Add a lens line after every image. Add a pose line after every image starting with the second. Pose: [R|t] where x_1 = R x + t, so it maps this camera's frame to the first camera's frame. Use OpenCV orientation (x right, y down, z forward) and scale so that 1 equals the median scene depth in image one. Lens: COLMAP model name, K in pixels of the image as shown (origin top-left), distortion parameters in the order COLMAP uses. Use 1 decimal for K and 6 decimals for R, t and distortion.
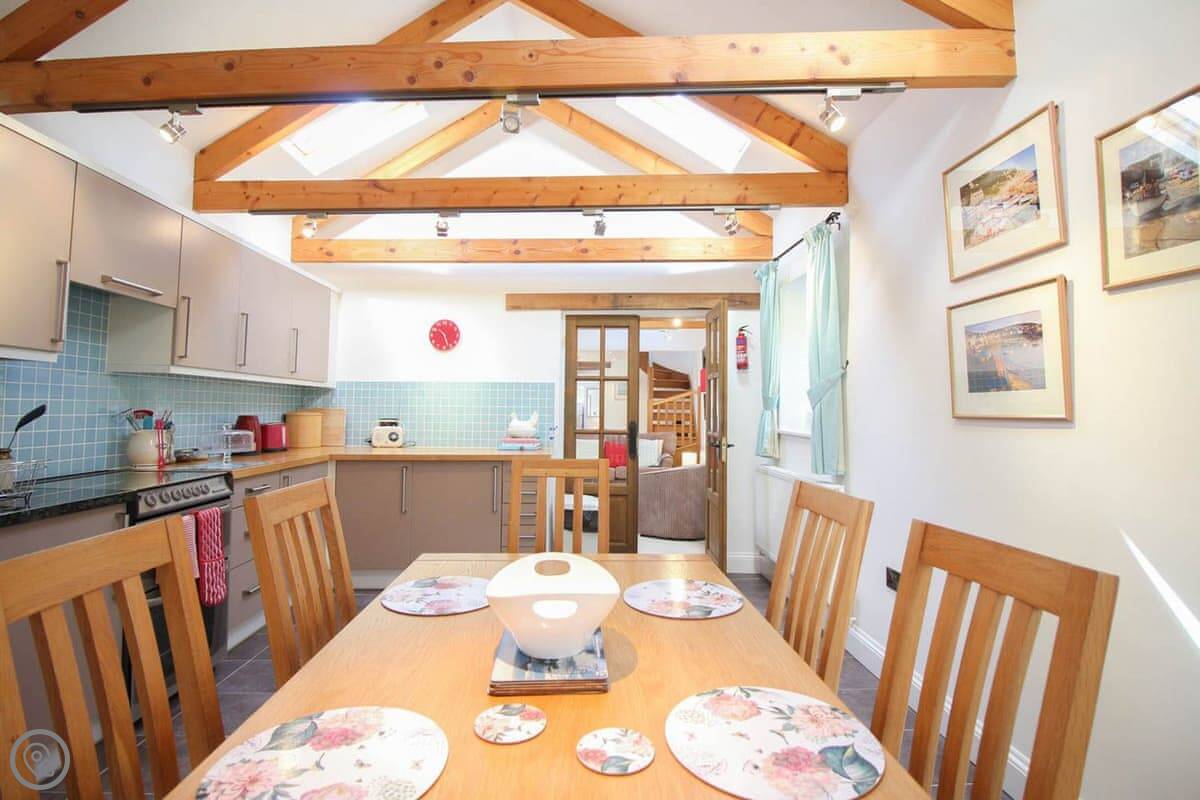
lens RADIAL K [[573.5, 0, 612.0], [0, 573.5, 376.3], [0, 0, 1]] dist [0.000557, -0.013244]
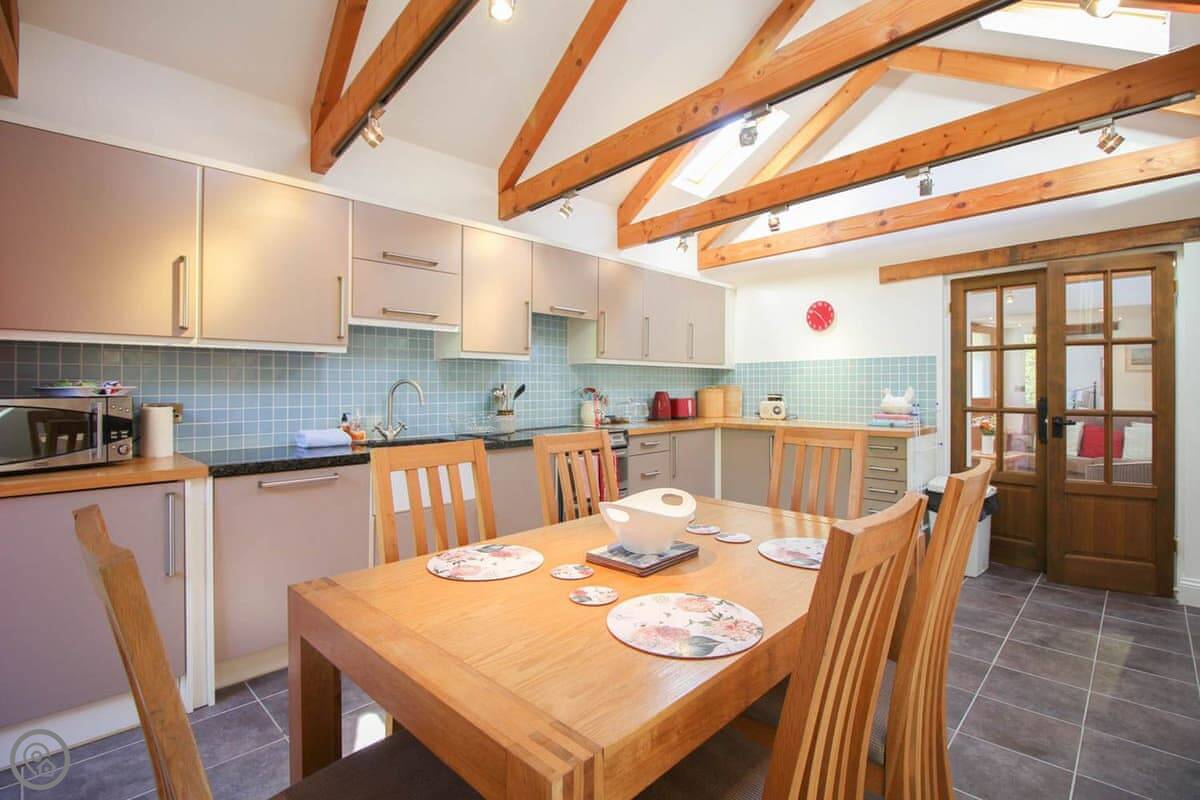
lens RADIAL K [[551.6, 0, 599.0], [0, 551.6, 376.5], [0, 0, 1]] dist [0.000791, -0.012321]
pose [[0.687949, -0.022042, -0.725424, 0.226322], [0.049851, 0.998613, 0.016933, 0.003484], [0.724045, -0.047812, 0.688093, -0.003851]]
